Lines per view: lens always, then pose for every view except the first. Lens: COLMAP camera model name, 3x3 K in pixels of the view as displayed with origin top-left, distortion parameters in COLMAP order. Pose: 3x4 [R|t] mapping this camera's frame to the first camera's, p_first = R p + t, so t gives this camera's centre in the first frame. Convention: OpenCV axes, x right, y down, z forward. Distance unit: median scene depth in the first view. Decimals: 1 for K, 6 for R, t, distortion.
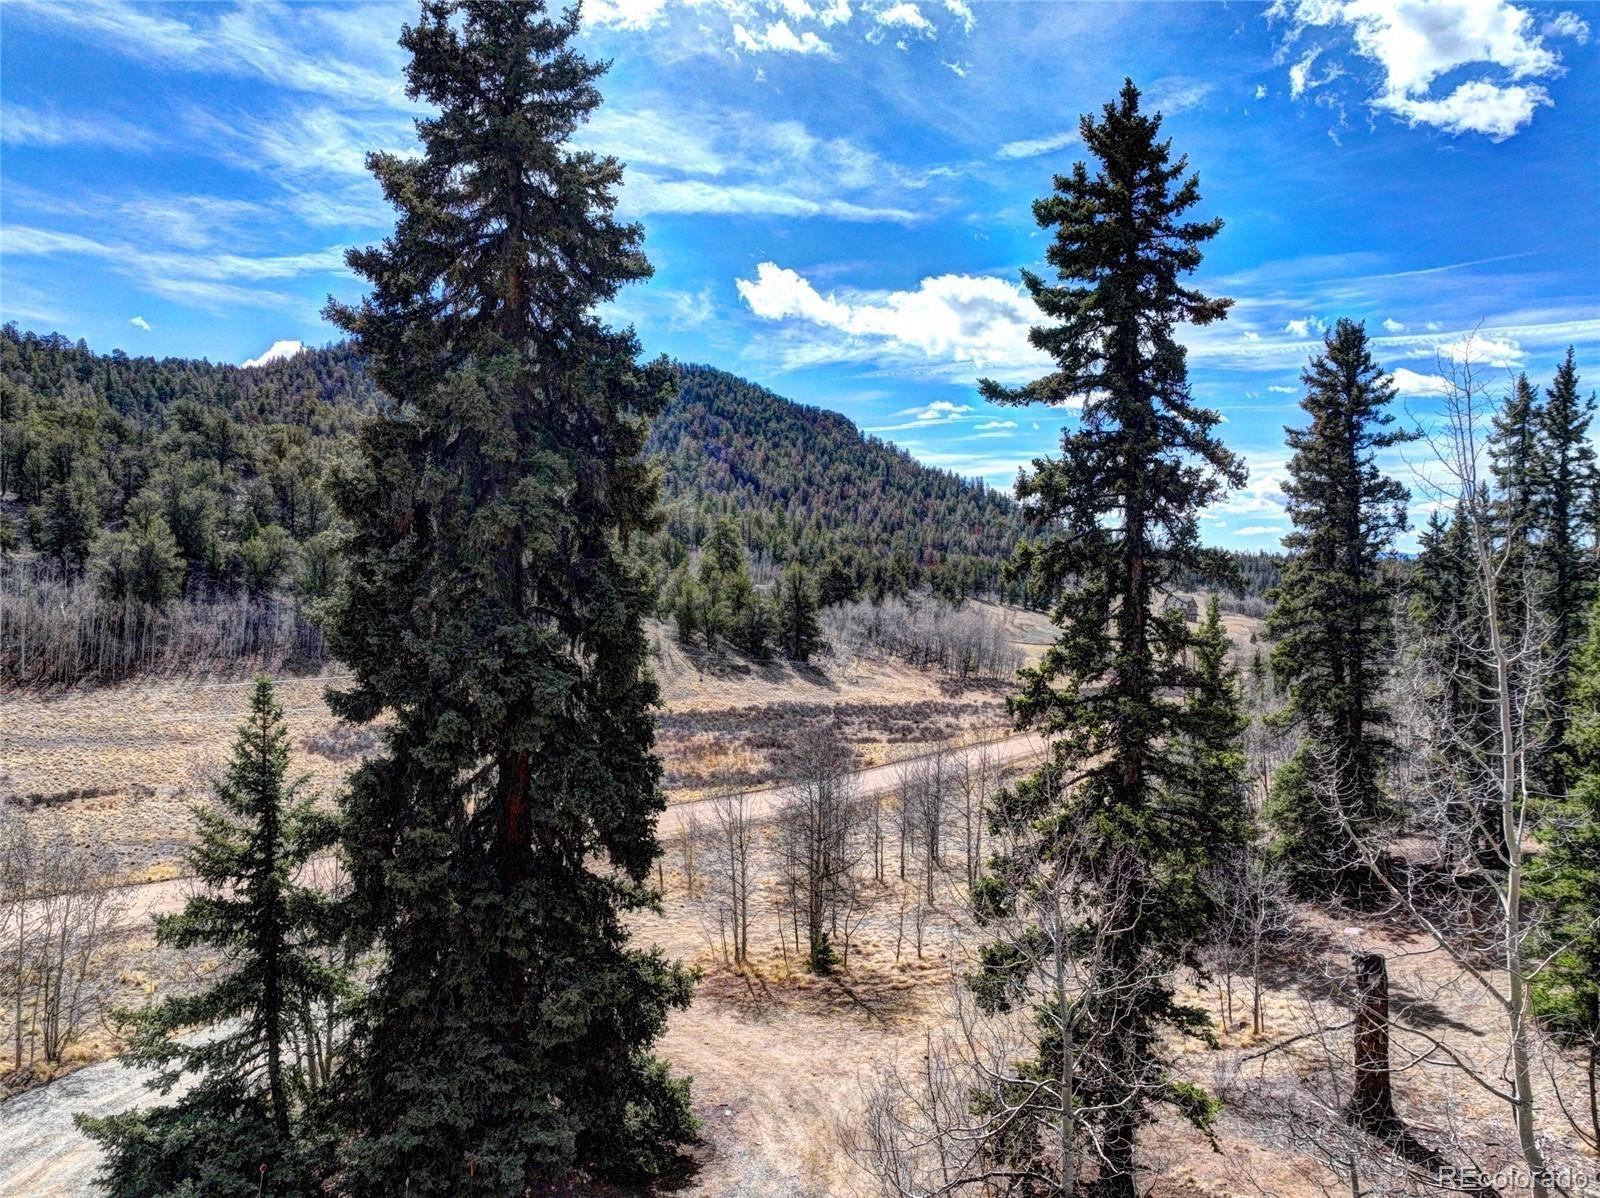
lens RADIAL K [[1128.7, 0, 800.0], [0, 1128.7, 599.0], [0, 0, 1]] dist [0.013171, 0.002772]
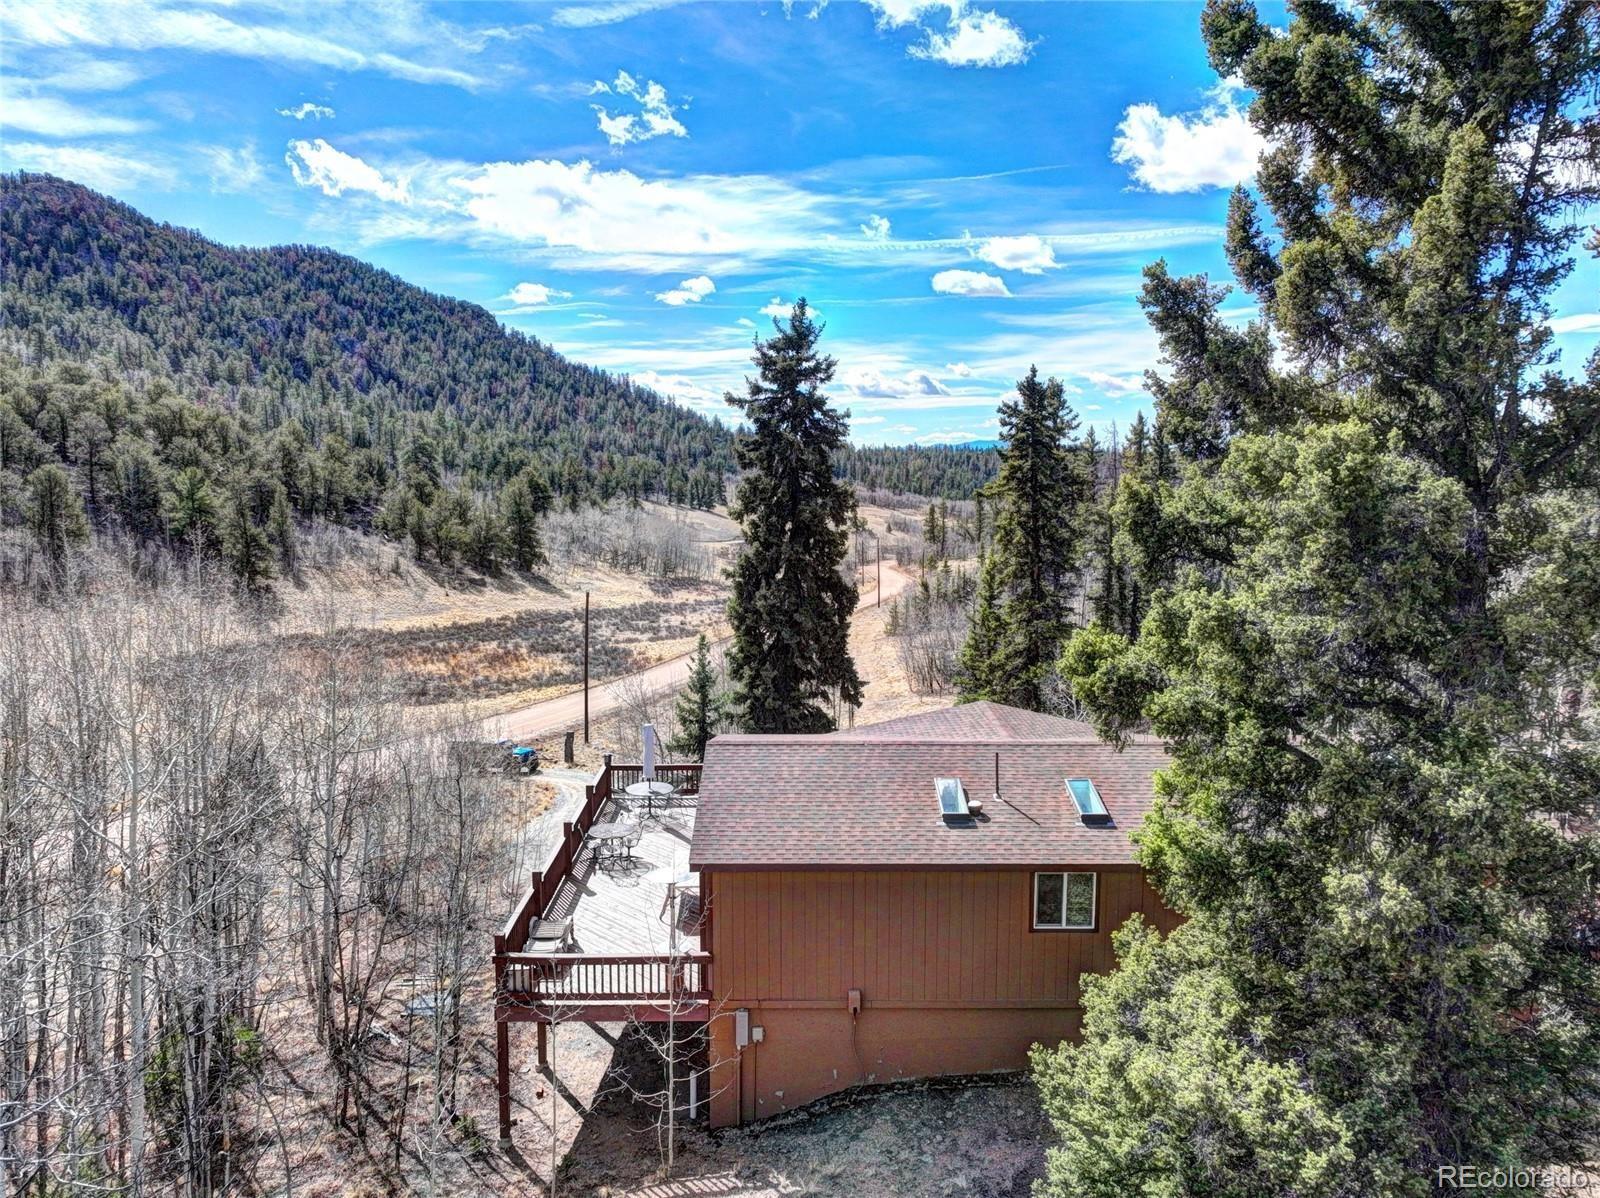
lens RADIAL K [[1128.7, 0, 800.0], [0, 1128.7, 599.0], [0, 0, 1]] dist [0.013171, 0.002772]
pose [[0.949358, -0.053055, 0.309684, -0.085501], [0.023456, 0.994857, 0.098533, -0.018730], [-0.313319, -0.086279, 0.945721, -0.104556]]
